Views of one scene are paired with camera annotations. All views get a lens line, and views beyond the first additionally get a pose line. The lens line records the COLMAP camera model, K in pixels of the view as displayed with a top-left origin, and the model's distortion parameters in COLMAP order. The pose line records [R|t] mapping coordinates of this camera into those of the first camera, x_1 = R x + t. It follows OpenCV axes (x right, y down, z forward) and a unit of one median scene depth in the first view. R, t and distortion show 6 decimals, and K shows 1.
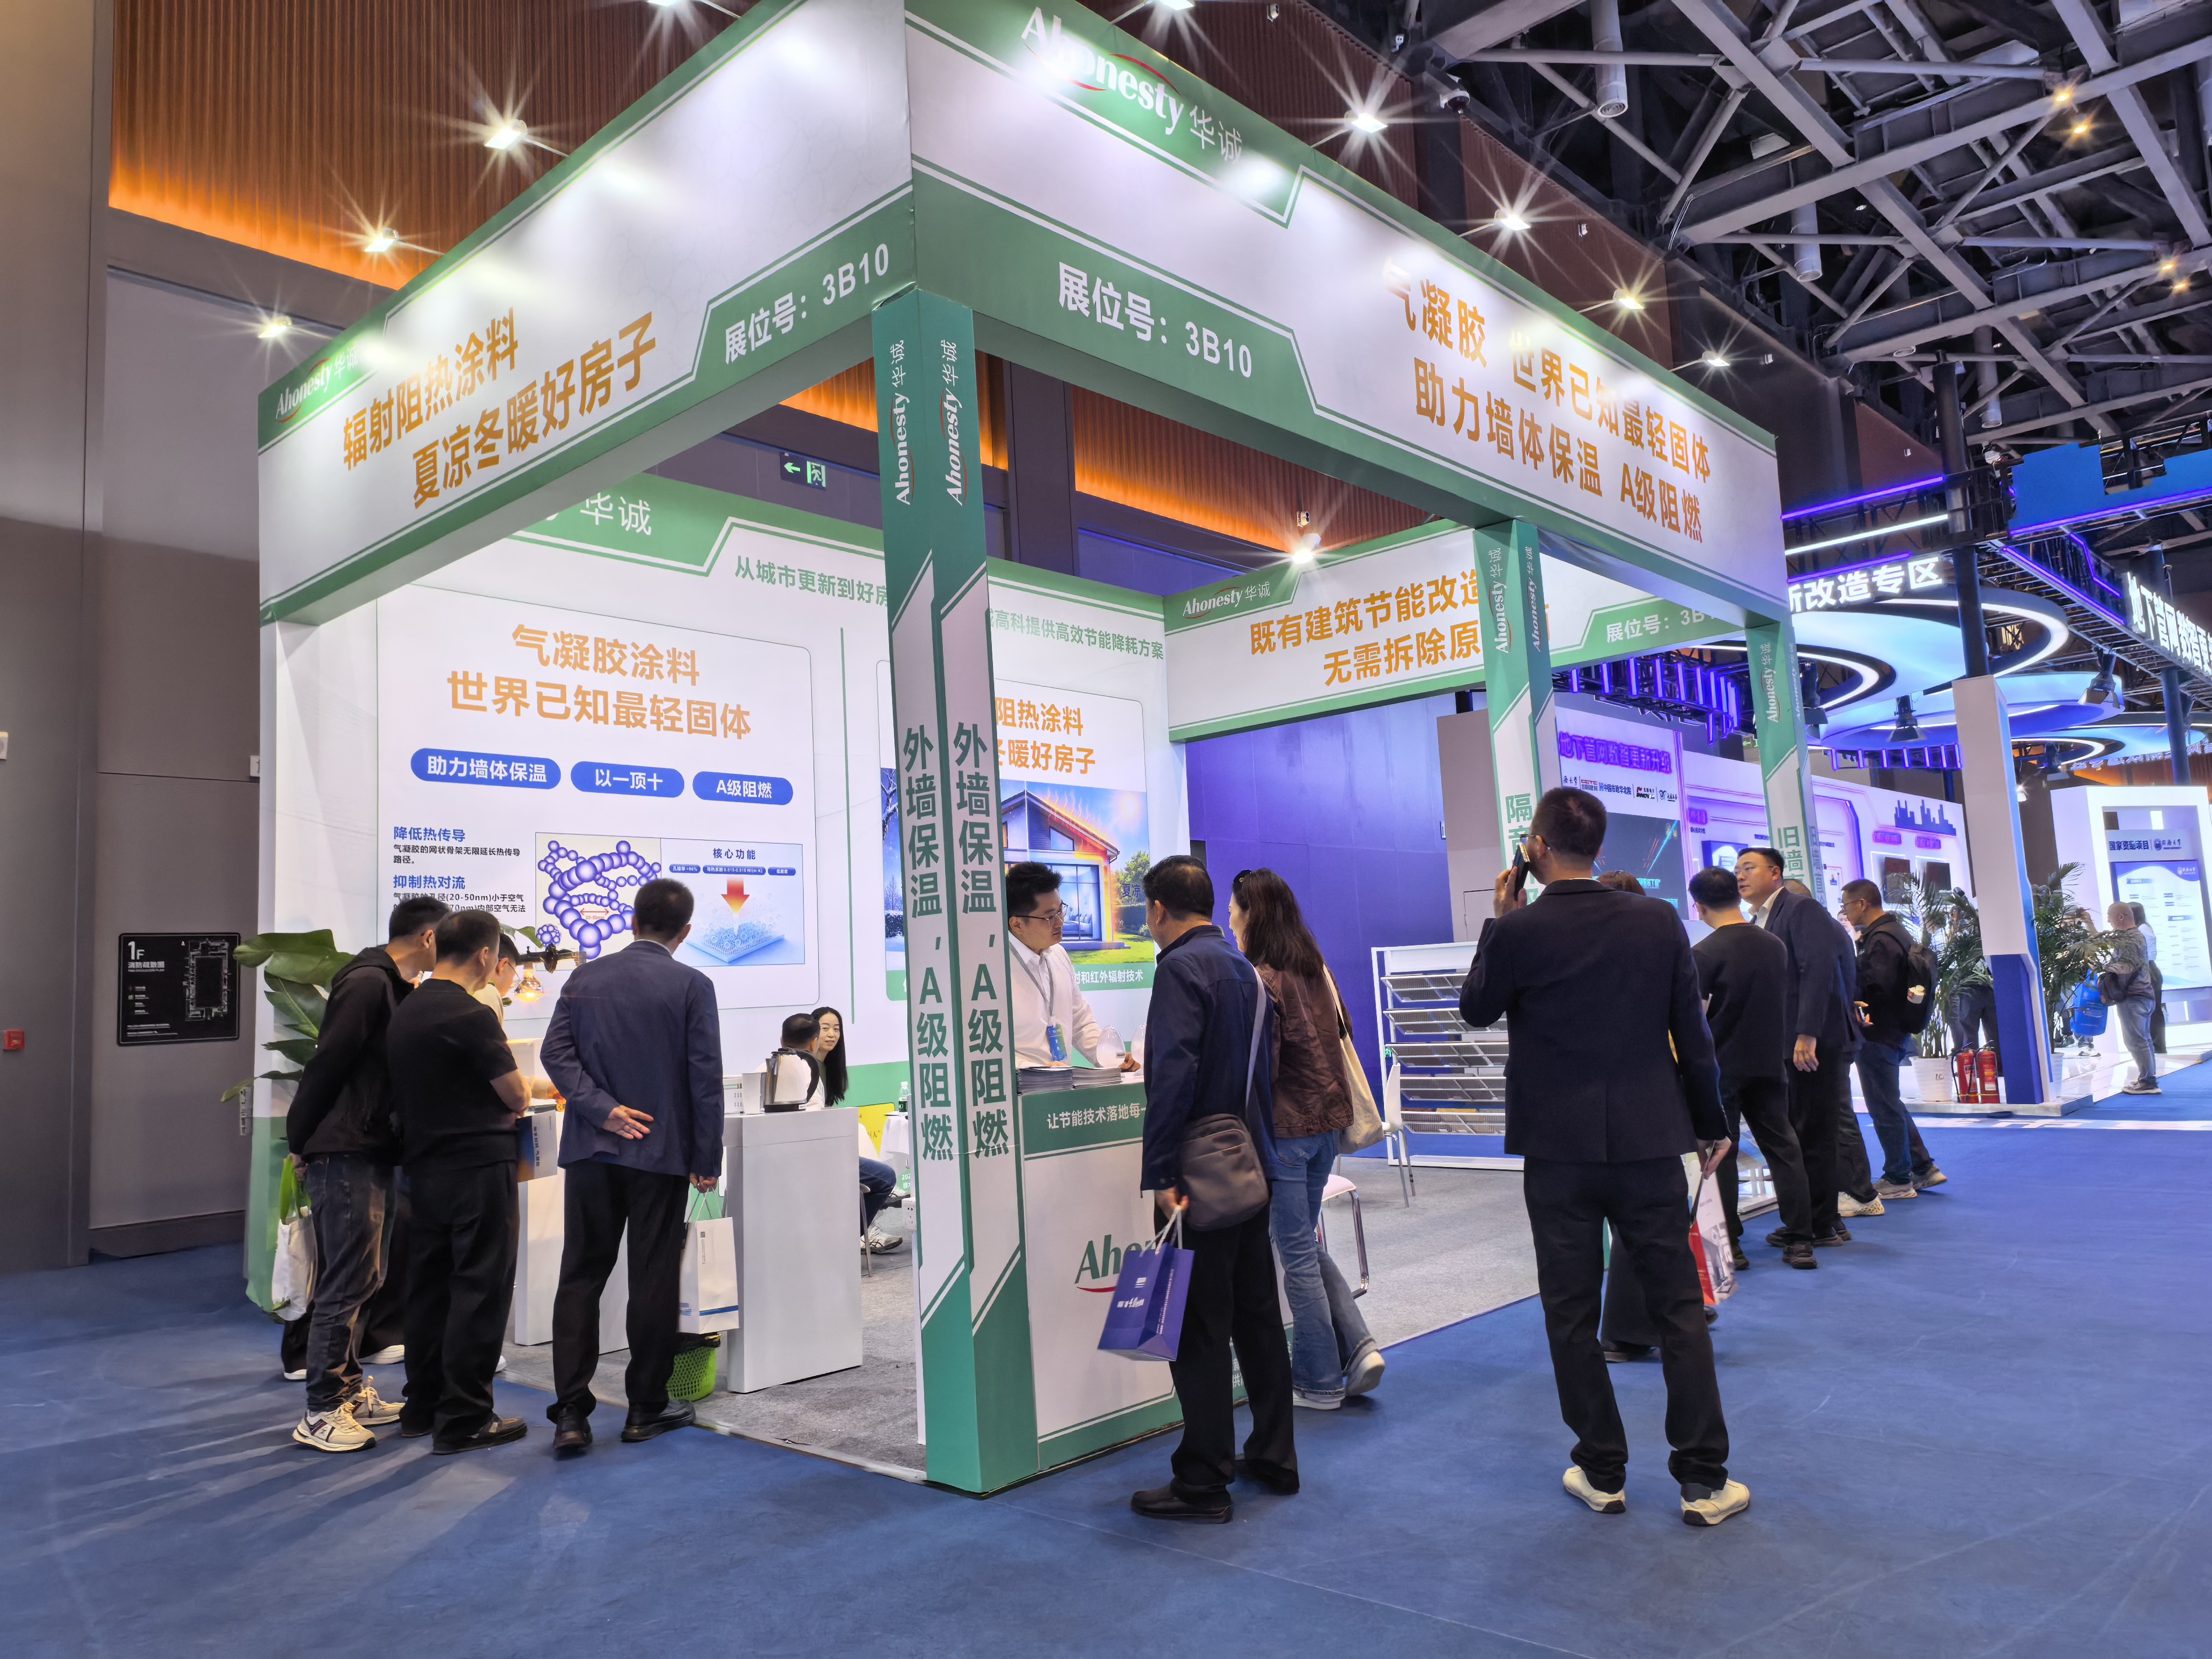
lens RADIAL K [[1570.0, 0, 1107.1], [0, 1570.0, 825.3], [0, 0, 1]] dist [0.001694, -0.000737]
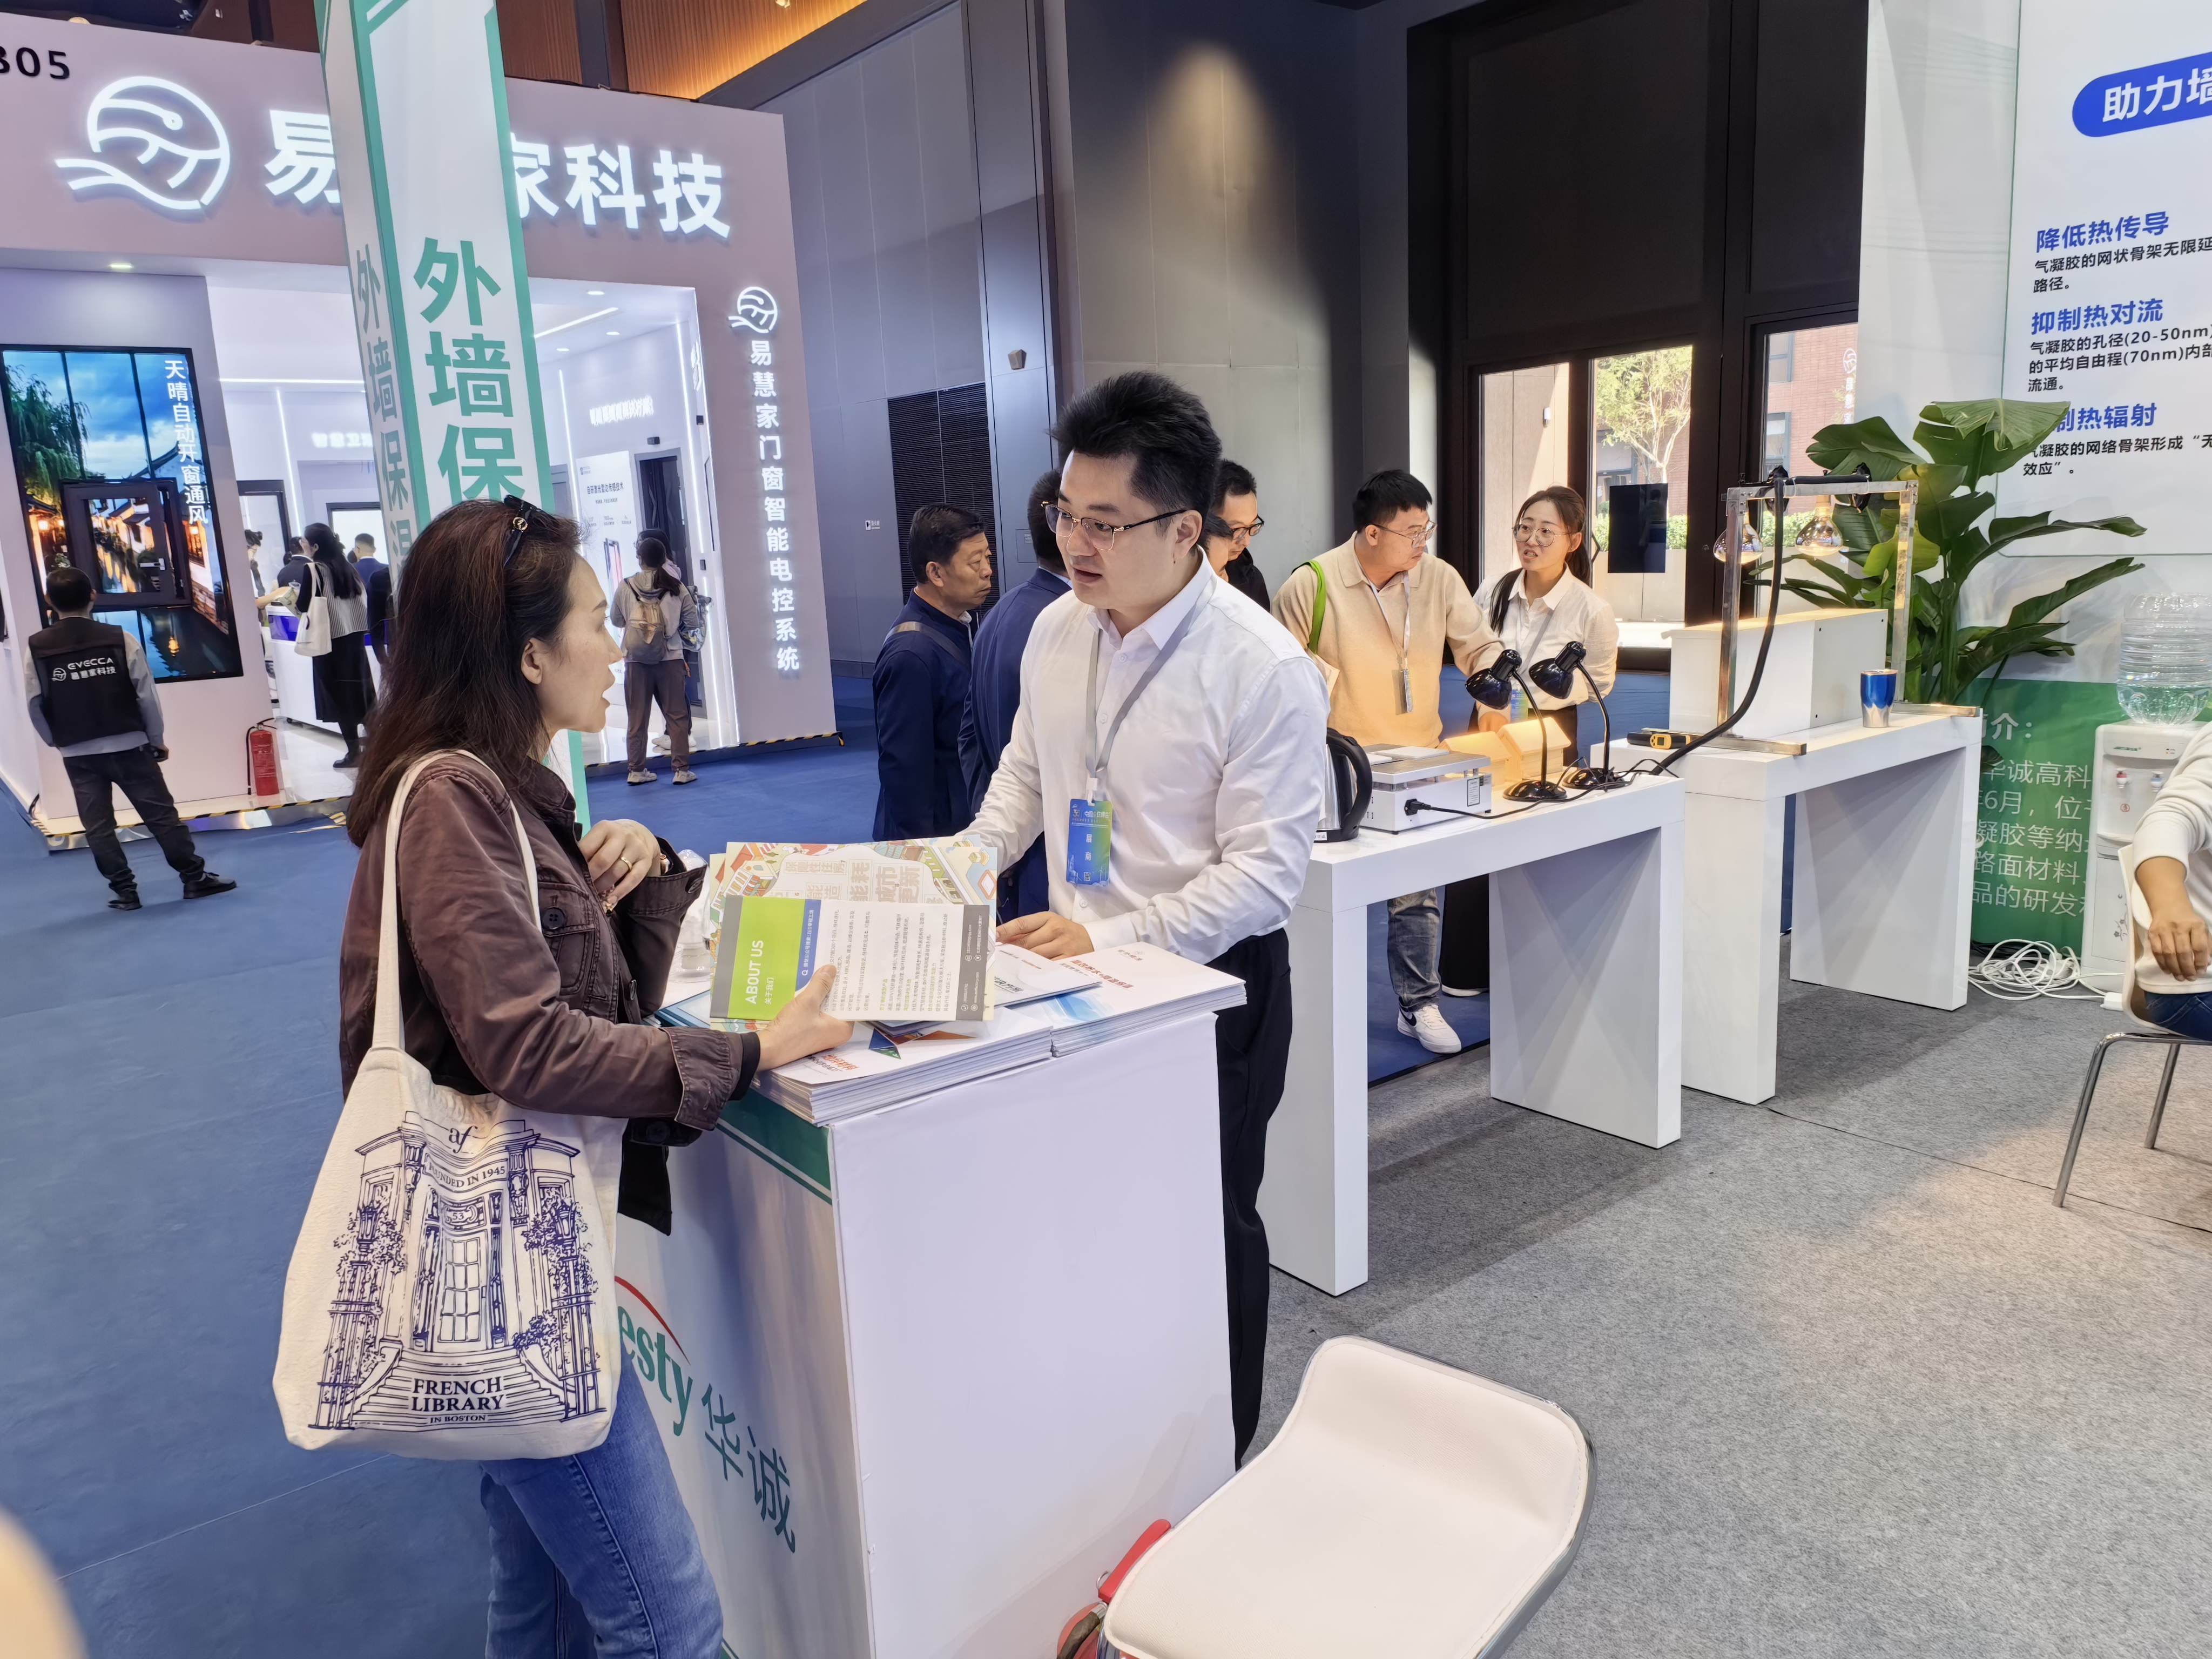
lens RADIAL K [[1570.0, 0, 1107.9], [0, 1570.0, 826.6], [0, 0, 1]] dist [0.001694, -0.000737]
pose [[-0.153146, 0.253428, -0.955155, 0.248041], [0.163704, 0.959708, 0.228389, 0.024340], [0.974550, -0.121386, -0.188462, 0.721008]]
